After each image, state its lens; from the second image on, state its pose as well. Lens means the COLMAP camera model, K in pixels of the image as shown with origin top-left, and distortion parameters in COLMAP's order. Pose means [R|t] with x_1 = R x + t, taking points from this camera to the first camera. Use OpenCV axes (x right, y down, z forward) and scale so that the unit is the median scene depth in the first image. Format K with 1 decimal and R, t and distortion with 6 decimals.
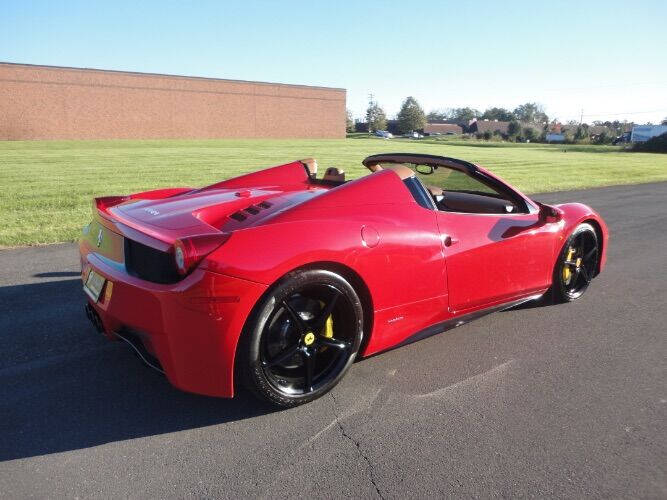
lens RADIAL K [[483.6, 0, 333.5], [0, 483.6, 250.0], [0, 0, 1]] dist [-0.003724, -0.002263]
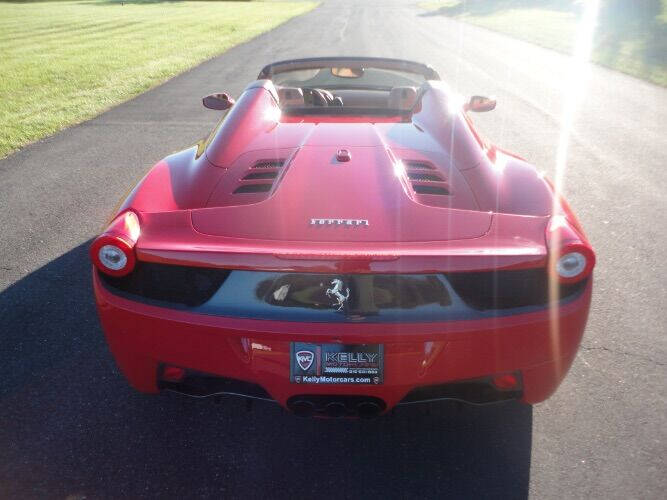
lens RADIAL K [[485.9, 0, 333.5], [0, 485.9, 250.0], [0, 0, 1]] dist [0.003882, 0.001388]
pose [[0.636391, -0.388691, 0.666278, -0.241956], [0.193901, 0.916637, 0.349541, -0.080101], [-0.746598, -0.093252, 0.658707, 0.169648]]
